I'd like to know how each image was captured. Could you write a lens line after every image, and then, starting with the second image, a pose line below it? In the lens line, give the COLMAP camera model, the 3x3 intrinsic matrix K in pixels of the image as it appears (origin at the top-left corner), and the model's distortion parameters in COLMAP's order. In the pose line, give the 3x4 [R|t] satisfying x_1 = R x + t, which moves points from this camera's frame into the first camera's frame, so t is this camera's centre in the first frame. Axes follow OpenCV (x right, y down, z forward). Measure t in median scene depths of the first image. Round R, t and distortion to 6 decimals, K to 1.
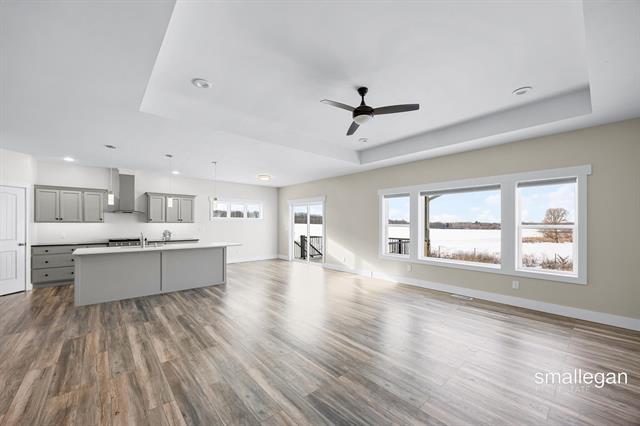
lens RADIAL K [[246.2, 0, 315.1], [0, 246.2, 221.4], [0, 0, 1]] dist [-0.003400, -0.000174]
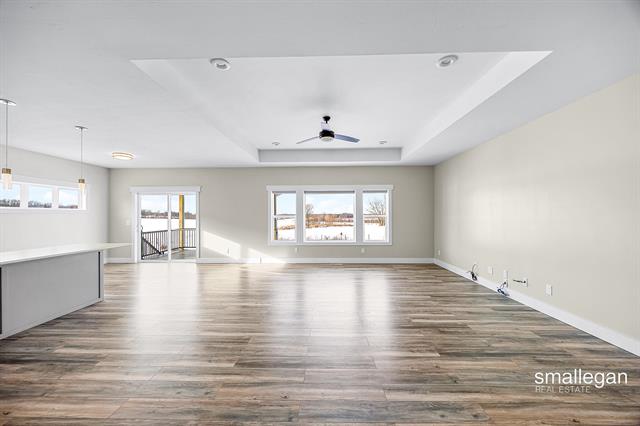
lens RADIAL K [[246.2, 0, 318.4], [0, 246.2, 213.6], [0, 0, 1]] dist [-0.003400, -0.000174]
pose [[0.675011, -0.001183, 0.737807, -0.483063], [0.001068, 0.999999, 0.000626, 0.000502], [-0.737807, 0.000366, 0.675012, 0.062311]]
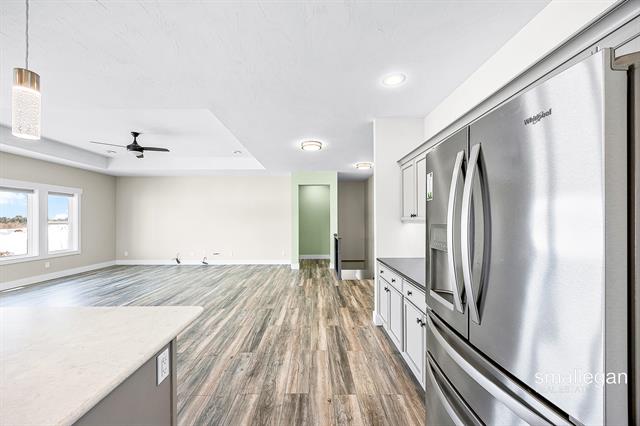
lens RADIAL K [[246.2, 0, 319.7], [0, 246.2, 218.6], [0, 0, 1]] dist [-0.003400, -0.000174]
pose [[-0.768948, 0.001305, 0.639310, -0.940914], [-0.006697, 0.999927, -0.010096, 0.000465], [-0.639276, -0.012045, -0.768883, 0.818331]]
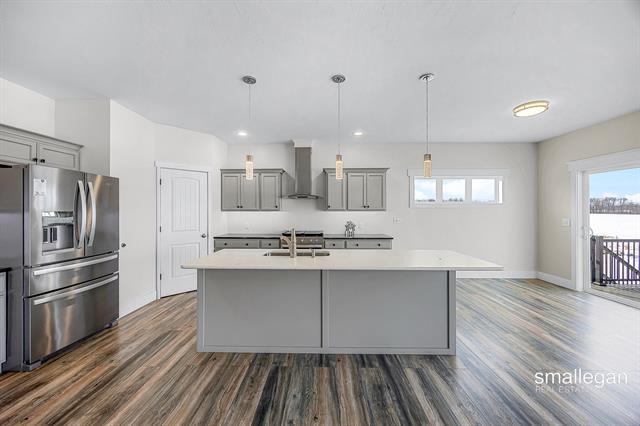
lens RADIAL K [[246.2, 0, 320.2], [0, 246.2, 211.1], [0, 0, 1]] dist [-0.003400, -0.000174]
pose [[0.745064, -0.003224, -0.666985, -0.262363], [0.008164, 0.999957, 0.004286, 0.003454], [0.666943, -0.008639, 0.745059, 0.558619]]
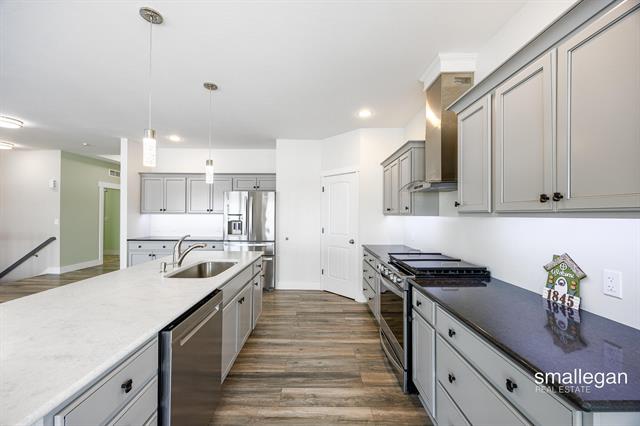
lens RADIAL K [[246.2, 0, 319.4], [0, 246.2, 212.5], [0, 0, 1]] dist [-0.003400, -0.000174]
pose [[-0.650070, -0.013527, -0.759754, -0.447986], [-0.003400, 0.999883, -0.014894, 0.008196], [0.759867, -0.007099, -0.650040, 1.304214]]
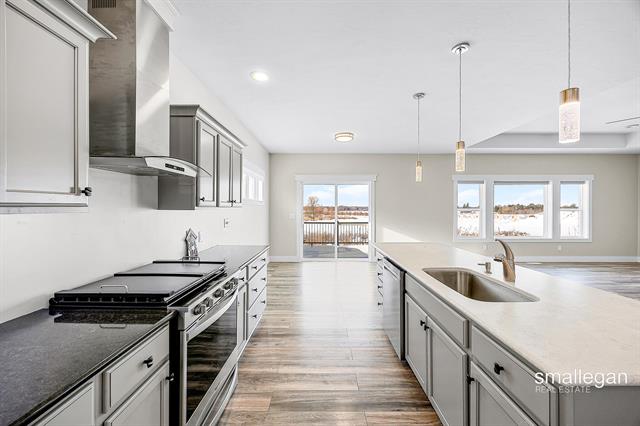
lens RADIAL K [[246.2, 0, 320.0], [0, 246.2, 209.0], [0, 0, 1]] dist [-0.003400, -0.000174]
pose [[0.660412, -0.007600, 0.750865, -0.985286], [-0.003714, 0.999903, 0.013388, 0.000689], [-0.750894, -0.011630, 0.660320, 0.841023]]
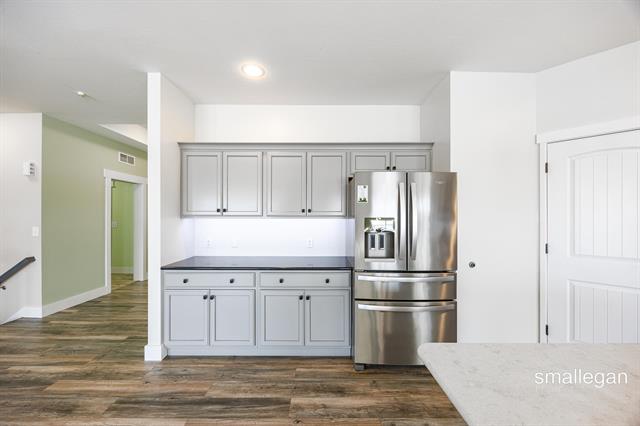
lens RADIAL K [[246.2, 0, 315.9], [0, 246.2, 214.1], [0, 0, 1]] dist [-0.003400, -0.000174]
pose [[-0.659213, -0.010781, -0.751879, -0.511363], [0.002238, 0.999865, -0.016299, 0.003055], [0.751953, -0.012428, -0.659100, 0.759777]]
